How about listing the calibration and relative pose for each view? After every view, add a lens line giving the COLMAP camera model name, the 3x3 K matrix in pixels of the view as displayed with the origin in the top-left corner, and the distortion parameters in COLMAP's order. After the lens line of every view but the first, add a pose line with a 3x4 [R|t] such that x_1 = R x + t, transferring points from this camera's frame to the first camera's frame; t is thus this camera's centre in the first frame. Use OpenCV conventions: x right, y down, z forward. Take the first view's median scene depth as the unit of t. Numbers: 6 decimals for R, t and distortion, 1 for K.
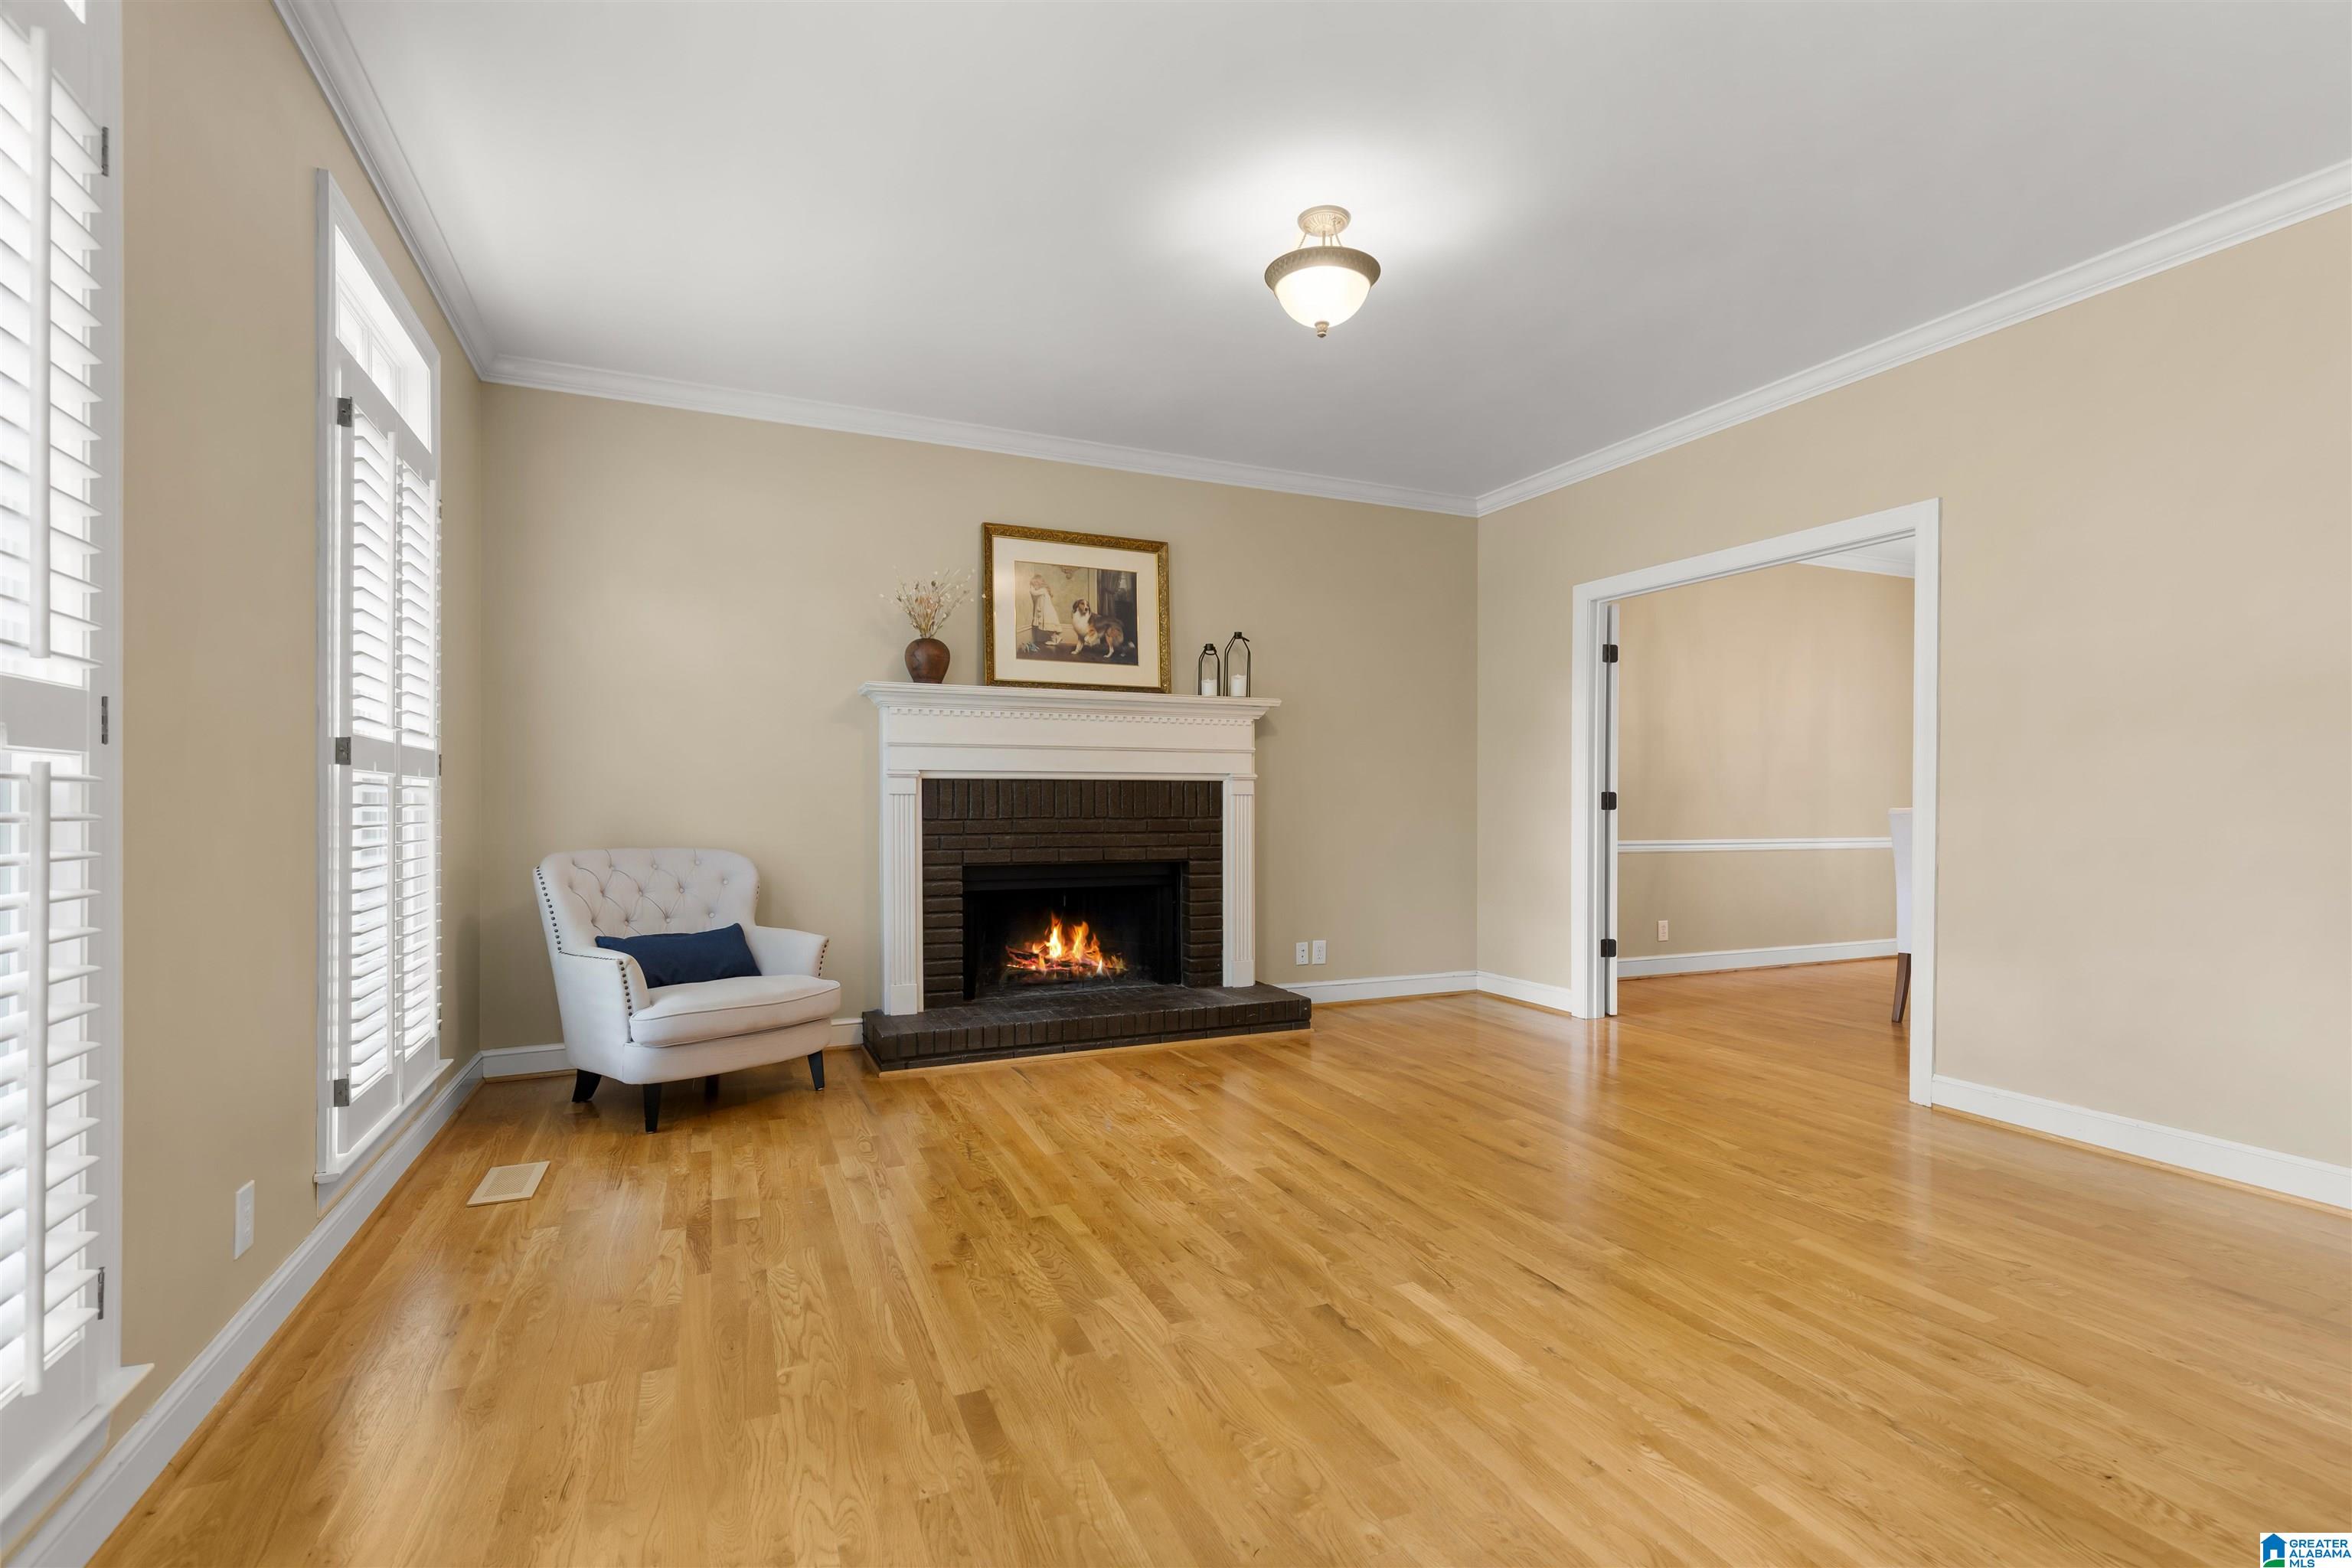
lens RADIAL K [[1071.4, 0, 1181.2], [0, 1071.4, 797.3], [0, 0, 1]] dist [0.011503, -0.001042]
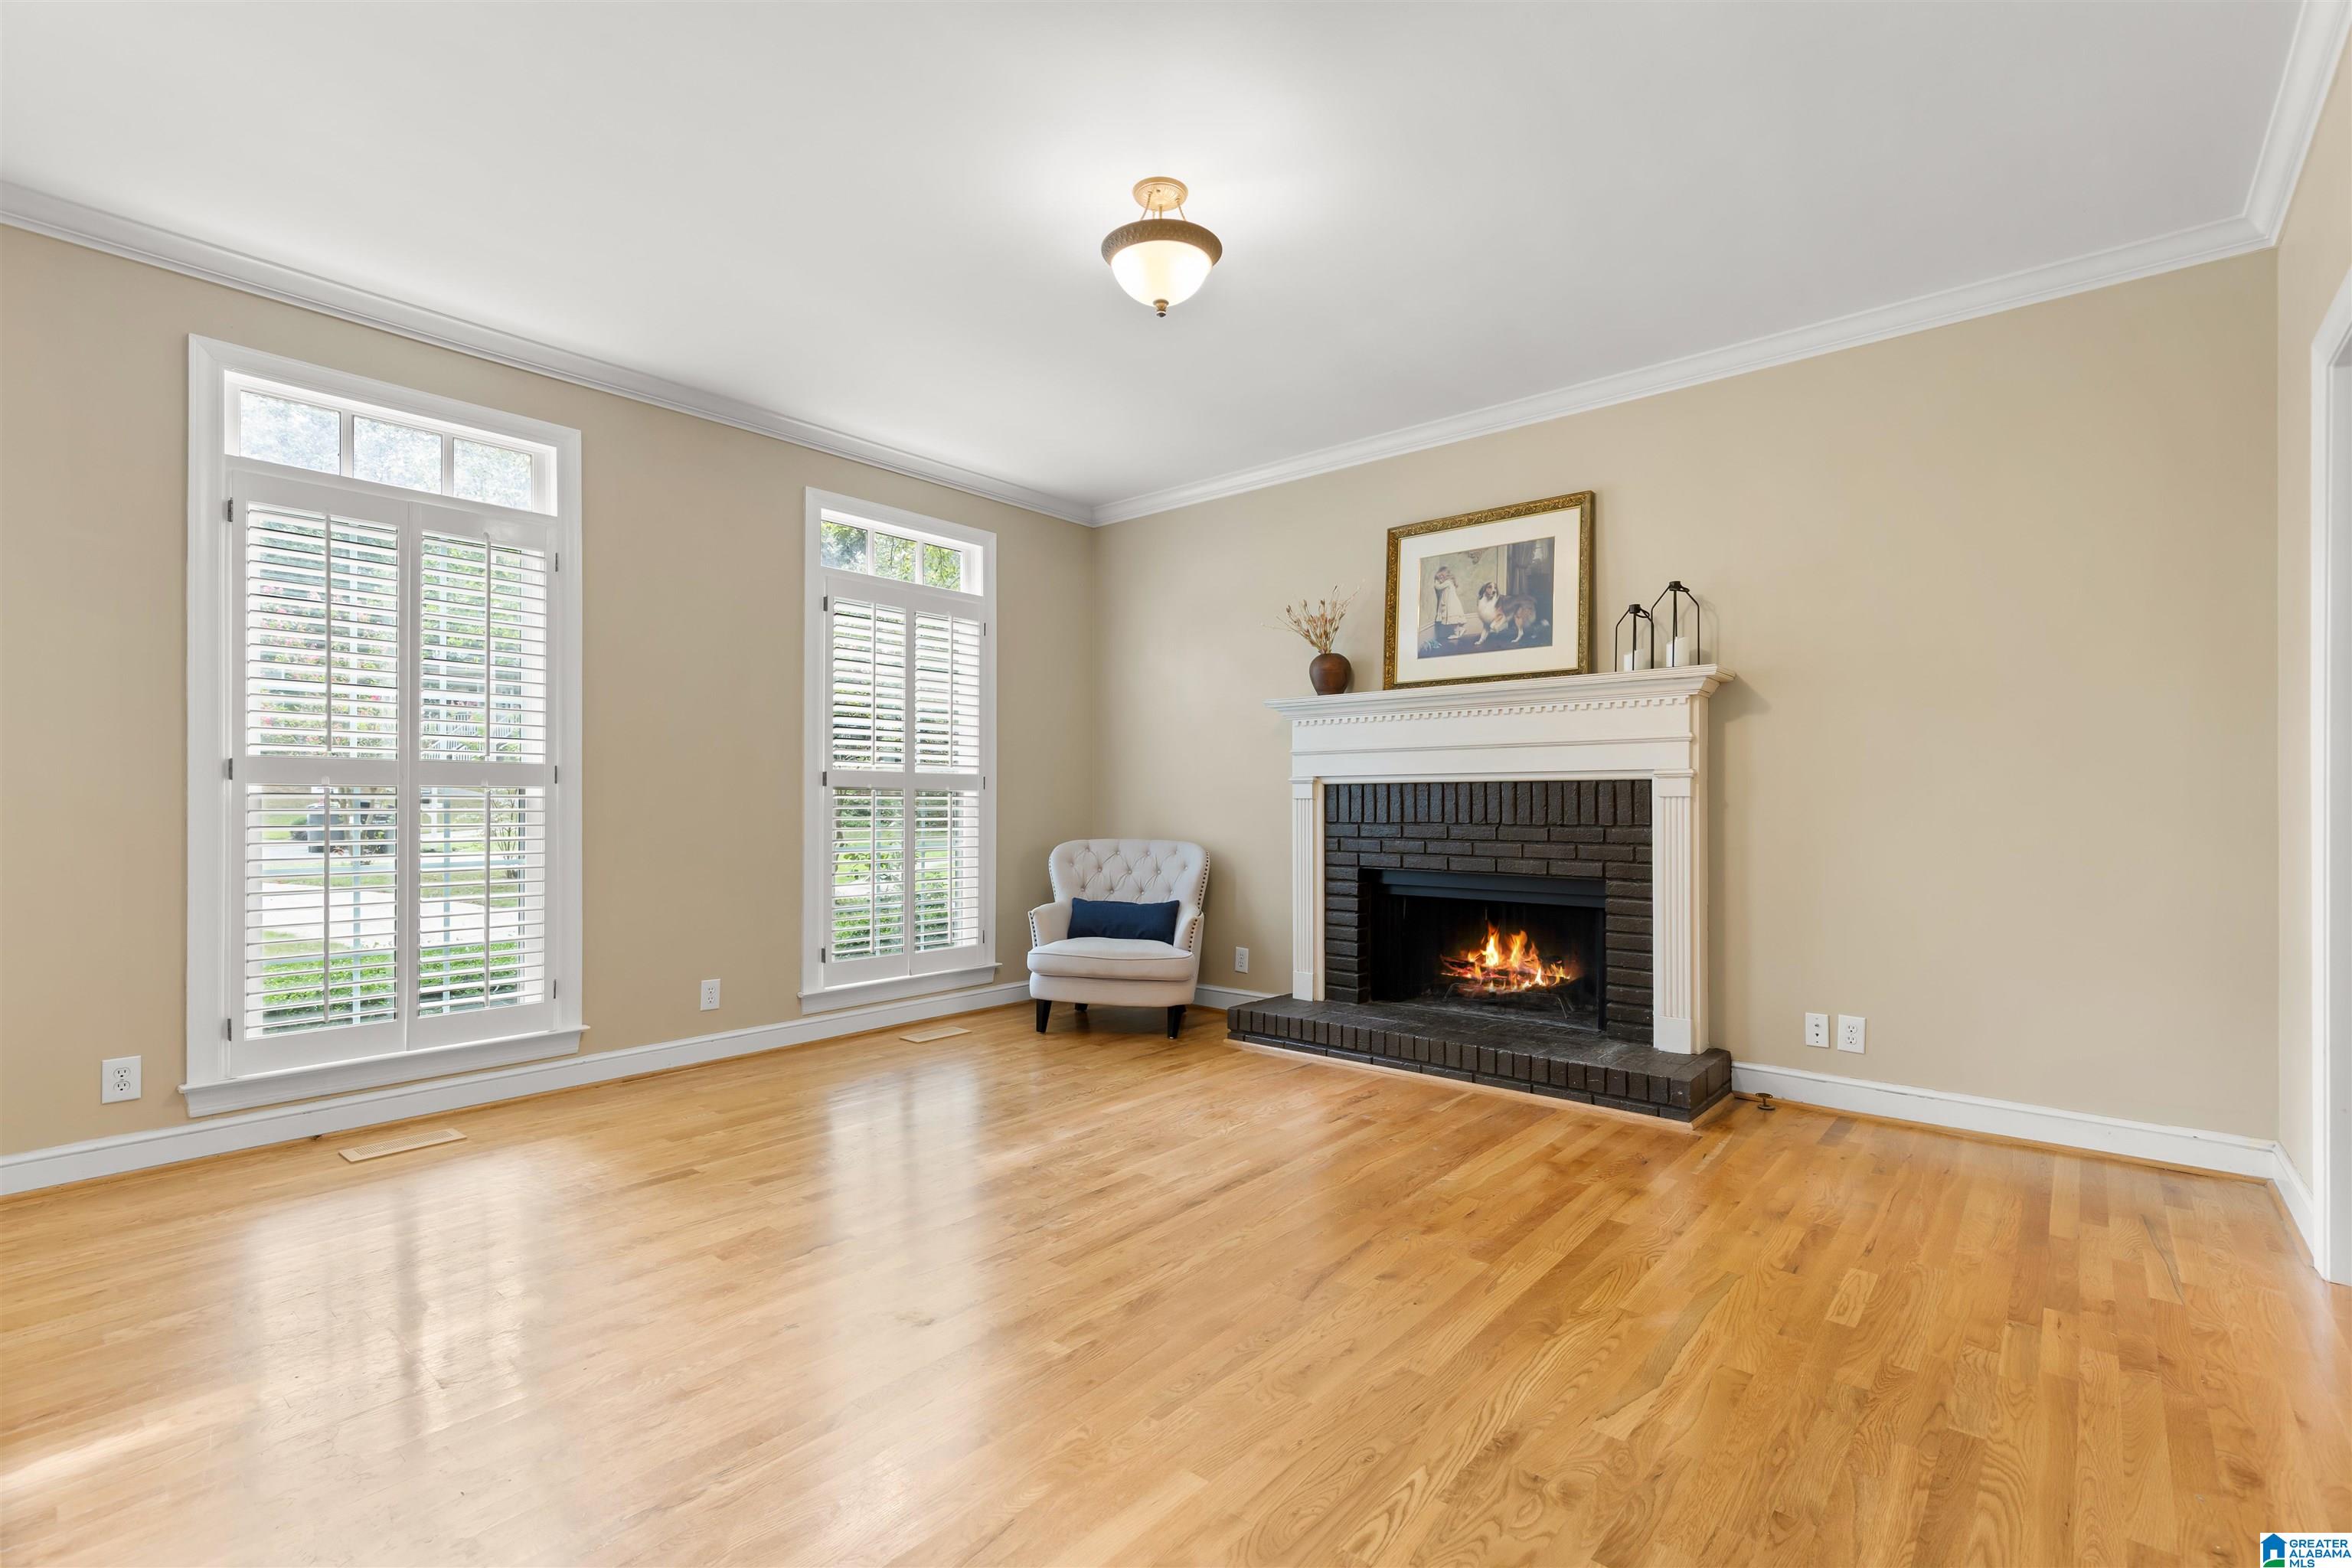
lens RADIAL K [[1071.4, 0, 1170.1], [0, 1071.4, 793.3], [0, 0, 1]] dist [0.011503, -0.001042]
pose [[0.424448, -0.008542, -0.905412, 0.625940], [0.003533, 0.999964, -0.007778, -0.000495], [0.905445, 0.000102, 0.424463, 0.378693]]
